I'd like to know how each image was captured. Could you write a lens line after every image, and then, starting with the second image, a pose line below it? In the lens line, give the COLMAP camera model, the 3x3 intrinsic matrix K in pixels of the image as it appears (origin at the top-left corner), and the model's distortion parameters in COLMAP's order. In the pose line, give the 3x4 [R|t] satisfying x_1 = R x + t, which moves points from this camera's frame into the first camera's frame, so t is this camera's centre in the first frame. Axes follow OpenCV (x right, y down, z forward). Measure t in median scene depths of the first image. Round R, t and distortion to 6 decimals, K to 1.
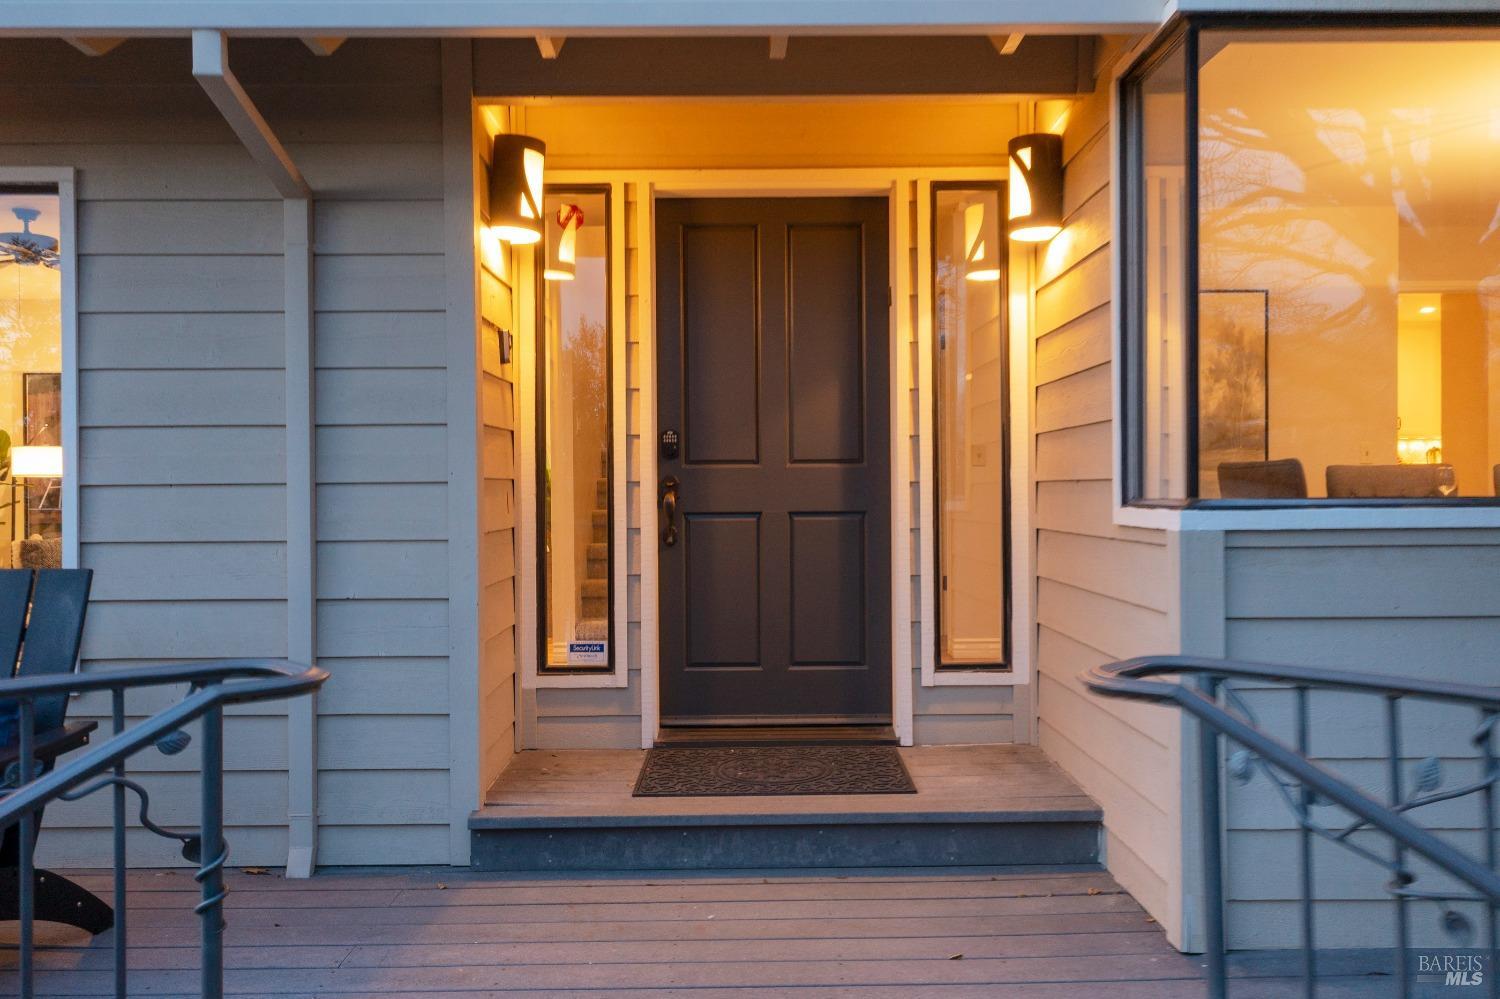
lens RADIAL K [[1202.1, 0, 748.0], [0, 1202.1, 498.9], [0, 0, 1]] dist [-0.000307, 0.021069]
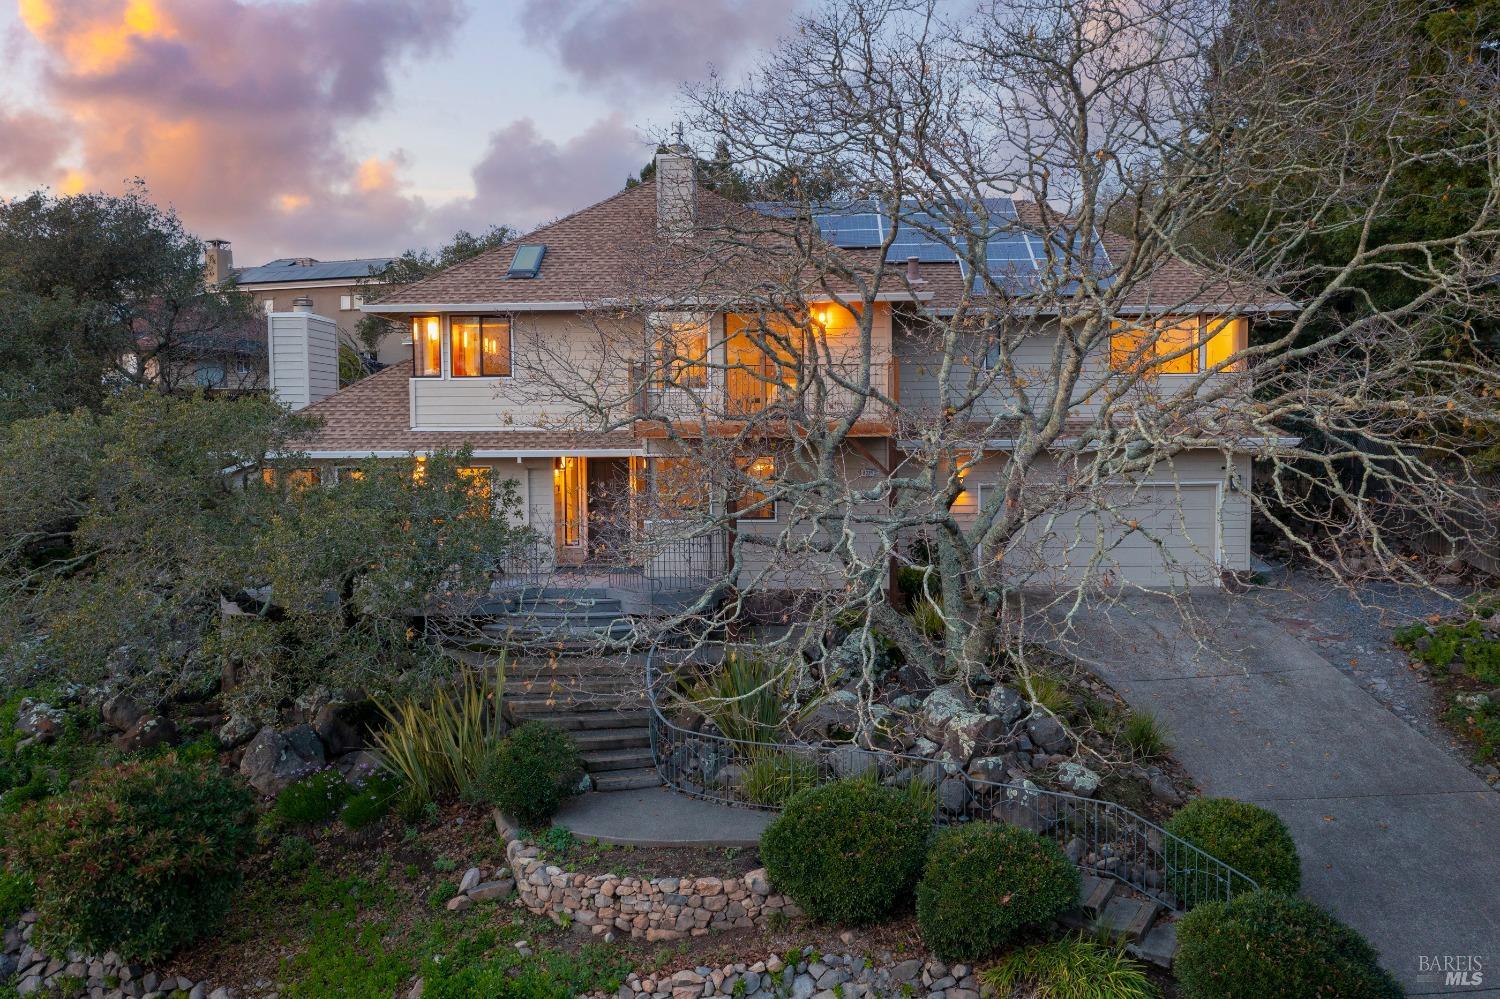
lens RADIAL K [[1202.1, 0, 740.5], [0, 1202.1, 512.7], [0, 0, 1]] dist [-0.000307, 0.021069]
pose [[0.997909, 0.005253, -0.064421, 0.980459], [-0.001375, 0.998192, 0.060096, -0.339815], [0.064621, -0.059882, 0.996112, -4.429142]]
